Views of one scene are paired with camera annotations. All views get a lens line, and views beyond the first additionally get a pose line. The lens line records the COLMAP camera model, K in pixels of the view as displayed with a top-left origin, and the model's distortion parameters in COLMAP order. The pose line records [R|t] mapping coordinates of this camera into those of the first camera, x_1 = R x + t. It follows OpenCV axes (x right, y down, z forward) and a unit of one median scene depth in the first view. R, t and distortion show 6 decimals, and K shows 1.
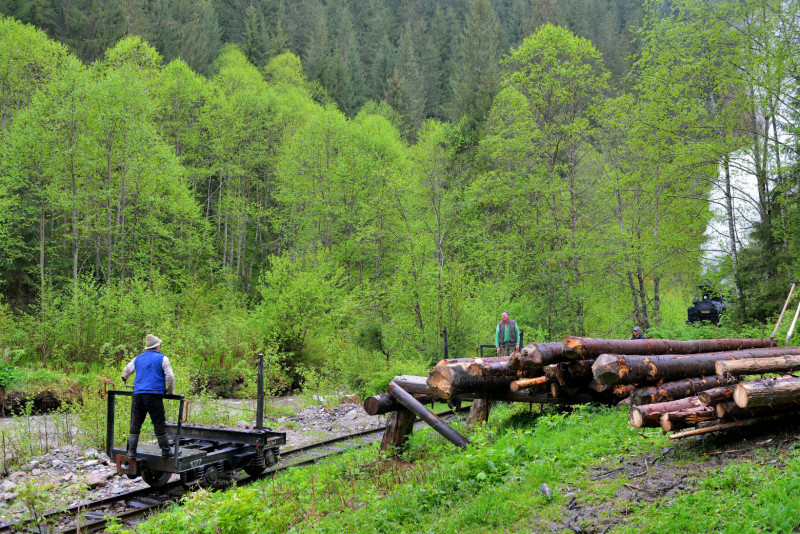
lens RADIAL K [[884.3, 0, 400.3], [0, 884.3, 268.6], [0, 0, 1]] dist [0.077256, 0.000000]
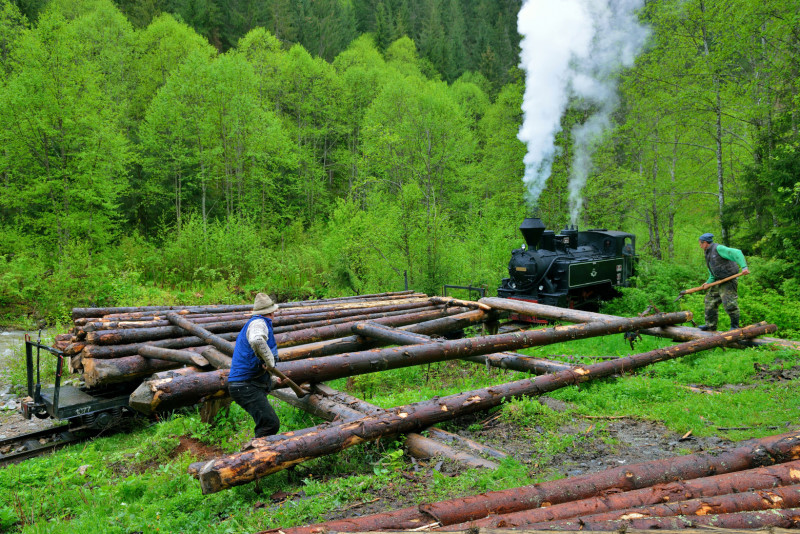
lens RADIAL K [[623.9, 0, 399.6], [0, 623.9, 264.1], [0, 0, 1]] dist [0.036047, 0.002573]
pose [[0.980629, 0.014230, -0.195355, 0.069900], [0.006270, 0.994566, 0.103918, -0.008009], [0.195772, -0.103130, 0.975211, 0.085089]]
